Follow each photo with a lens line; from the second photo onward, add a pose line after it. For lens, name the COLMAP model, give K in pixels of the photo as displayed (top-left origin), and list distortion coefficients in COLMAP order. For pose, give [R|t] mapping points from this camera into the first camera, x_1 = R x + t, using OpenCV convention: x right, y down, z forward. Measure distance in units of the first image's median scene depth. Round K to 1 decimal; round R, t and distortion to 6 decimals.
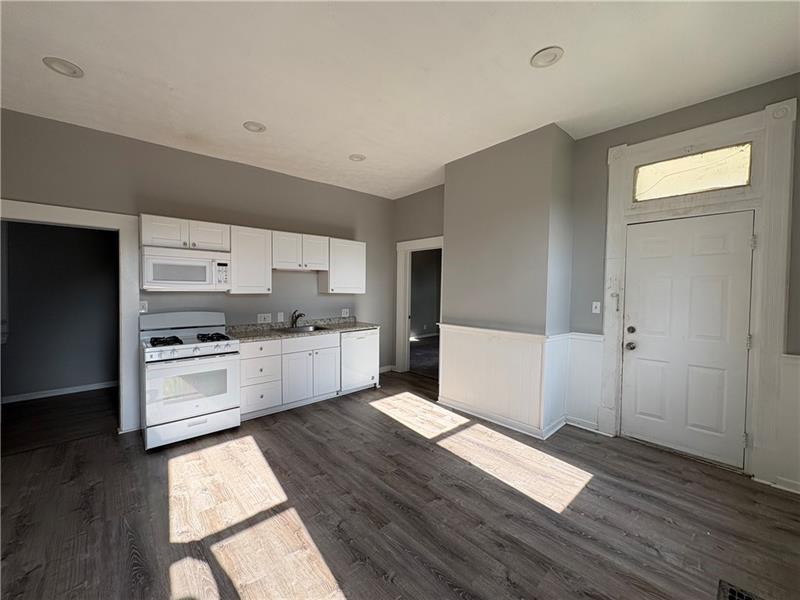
lens RADIAL K [[319.4, 0, 401.1], [0, 319.4, 297.9], [0, 0, 1]] dist [0.003759, -0.000185]
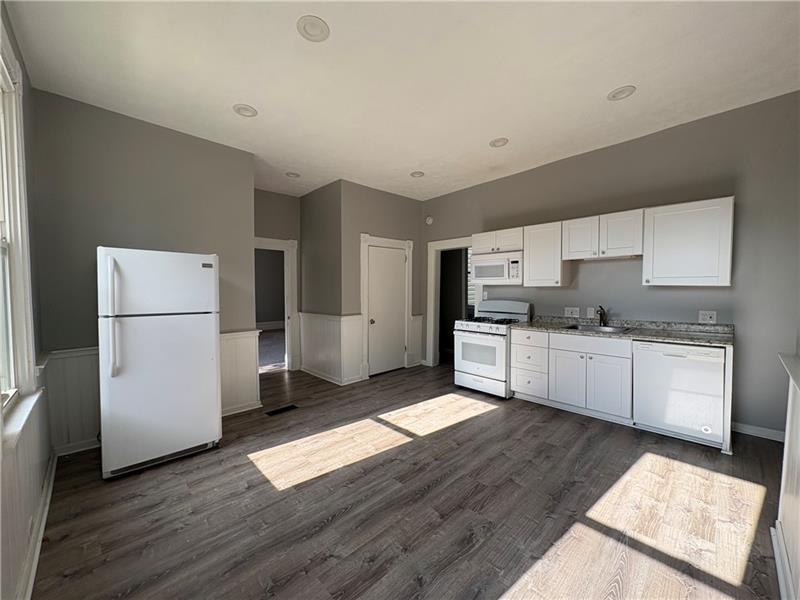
lens RADIAL K [[319.4, 0, 401.4], [0, 319.4, 300.3], [0, 0, 1]] dist [0.003759, -0.000185]
pose [[0.023862, 0.041591, -0.998850, 0.657720], [-0.012028, 0.999074, 0.041313, -0.007093], [0.999643, 0.011029, 0.024341, 0.577401]]
